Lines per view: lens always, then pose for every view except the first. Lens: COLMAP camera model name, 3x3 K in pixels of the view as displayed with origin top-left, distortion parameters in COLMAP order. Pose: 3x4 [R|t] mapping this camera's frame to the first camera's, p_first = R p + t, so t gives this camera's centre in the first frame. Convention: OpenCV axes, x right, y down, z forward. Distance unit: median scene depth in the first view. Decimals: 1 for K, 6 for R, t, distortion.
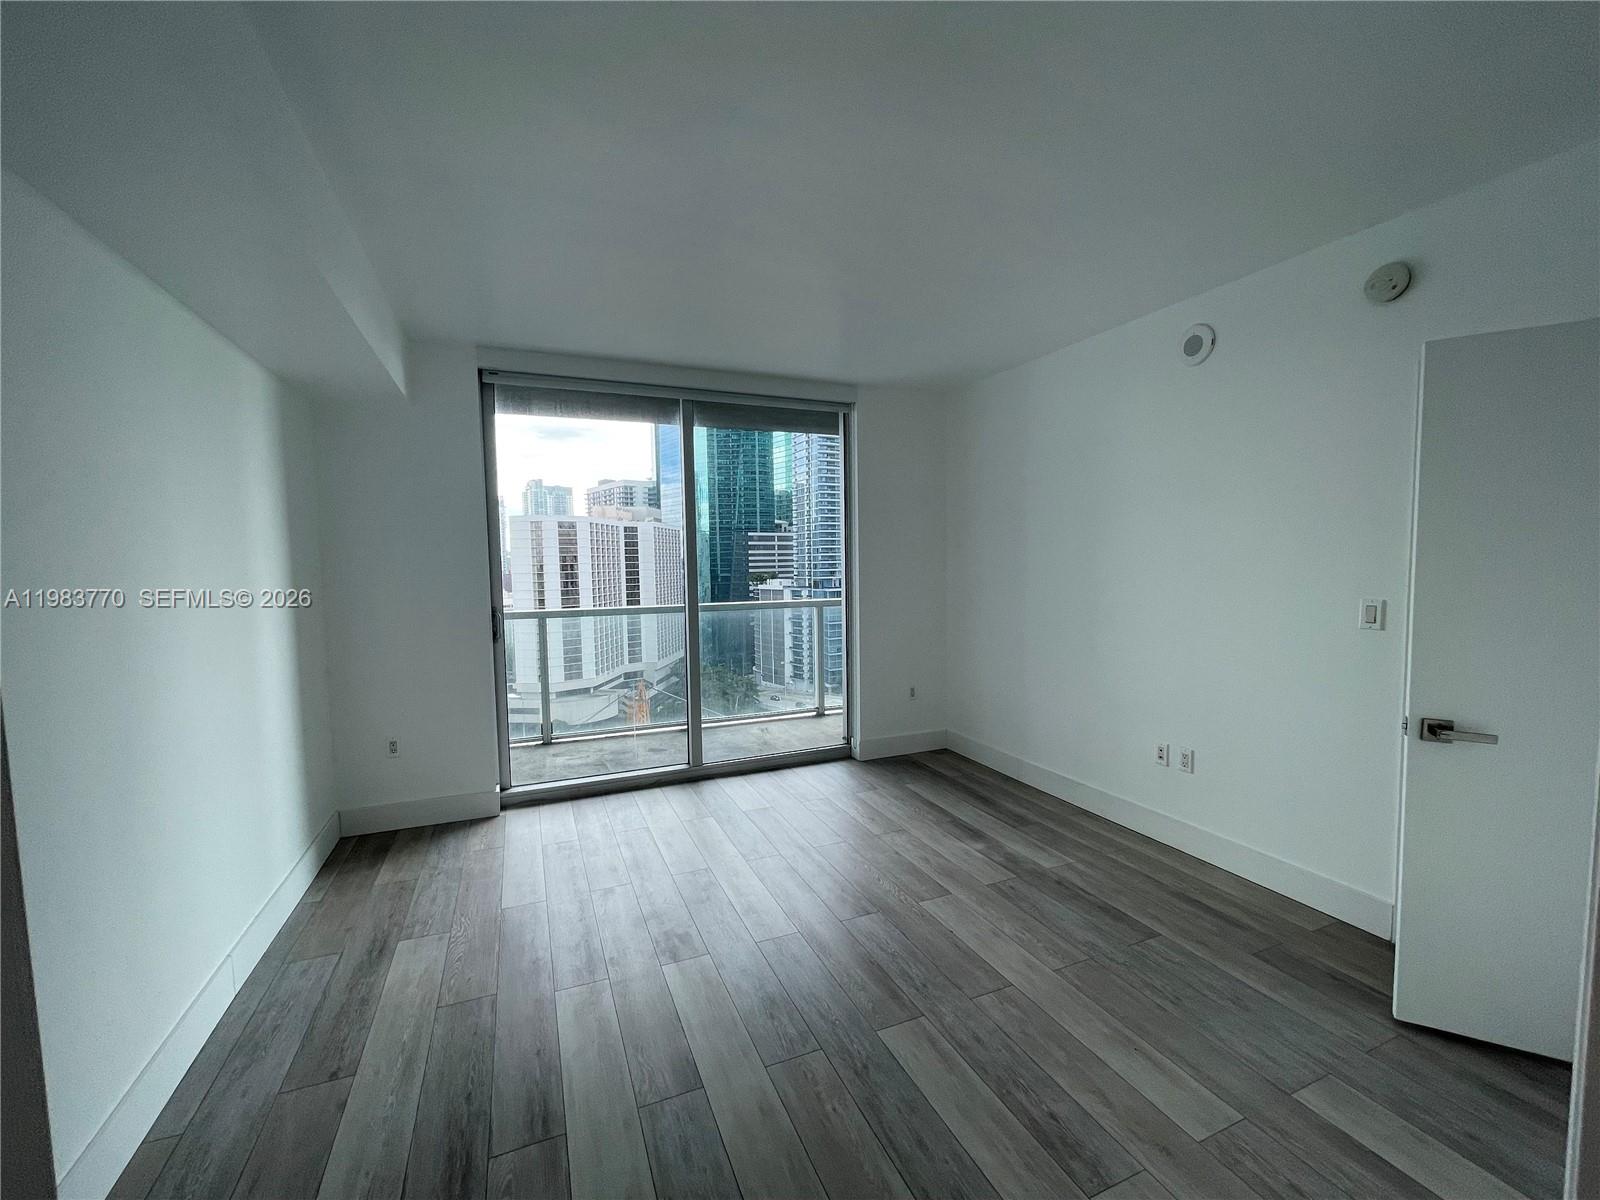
lens RADIAL K [[649.1, 0, 809.0], [0, 649.1, 596.6], [0, 0, 1]] dist [-0.002165, 0.000125]
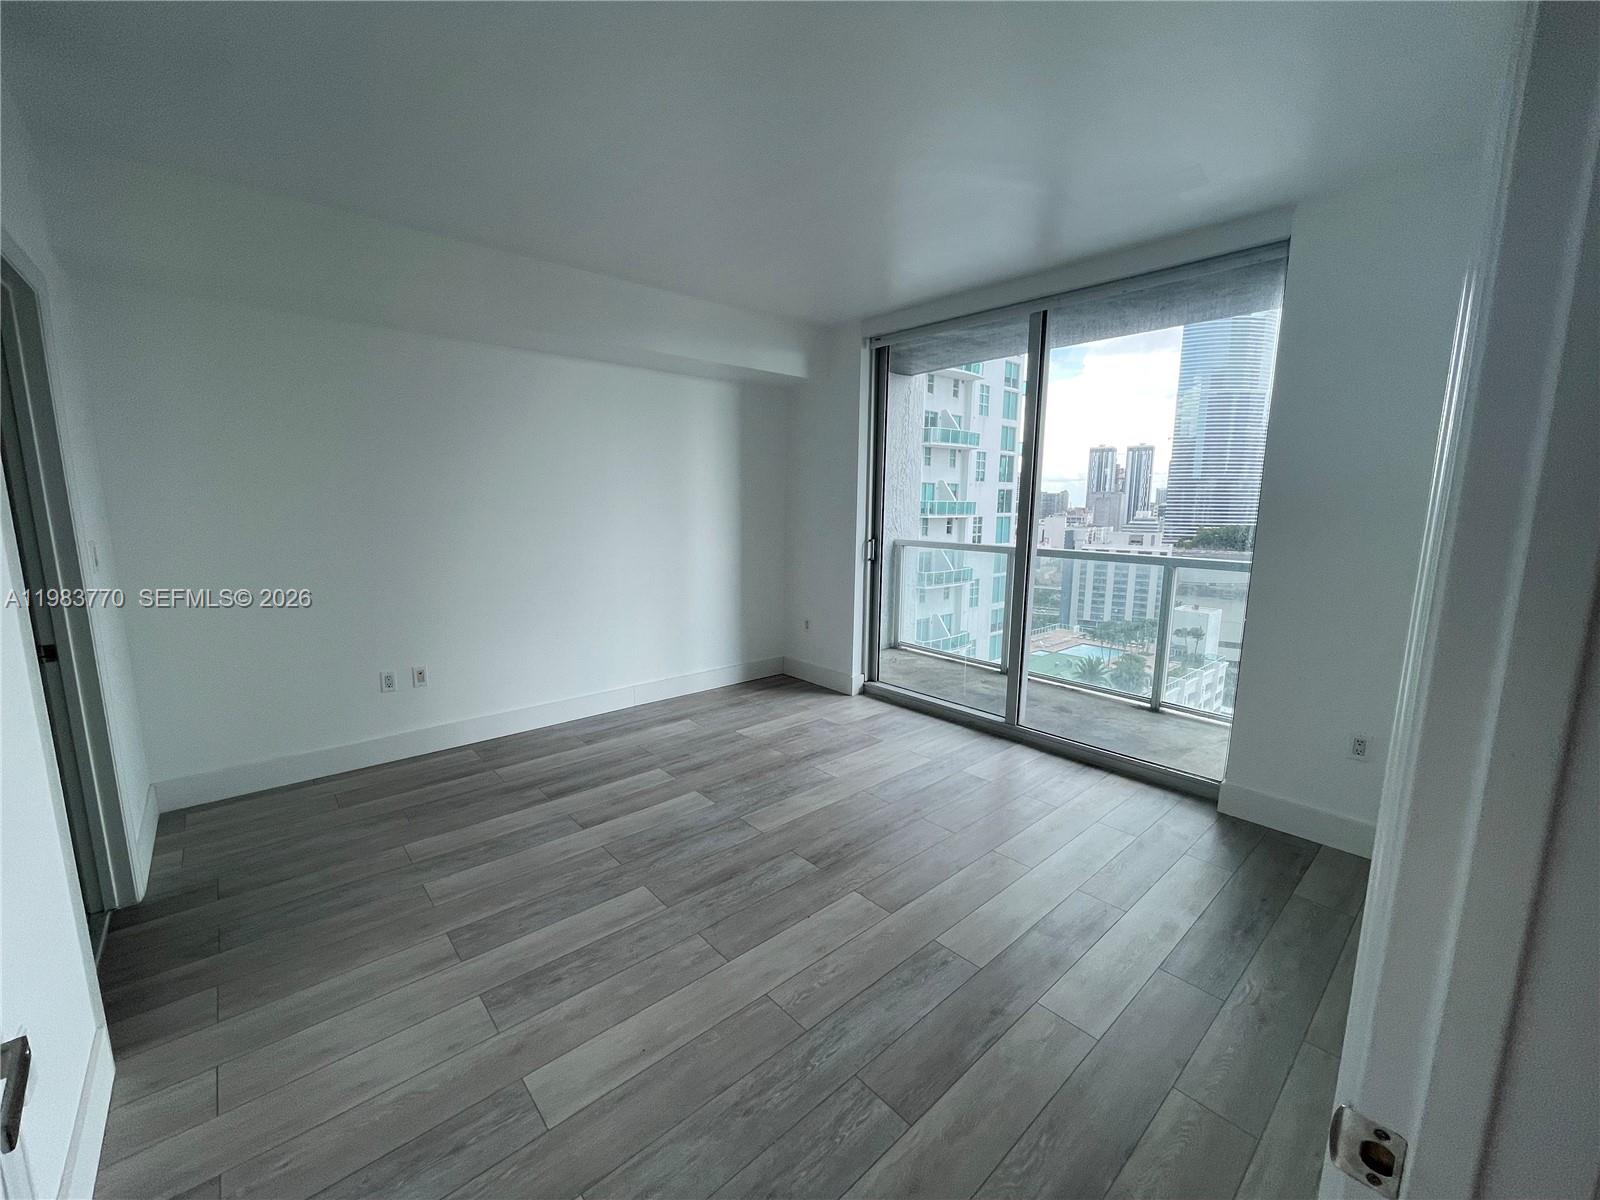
lens RADIAL K [[649.1, 0, 773.7], [0, 649.1, 614.1], [0, 0, 1]] dist [-0.002165, 0.000125]
pose [[0.289910, 0.182417, -0.939508, 0.213673], [-0.065178, 0.983151, 0.170779, -0.011490], [0.954832, 0.011725, 0.296915, 0.147543]]
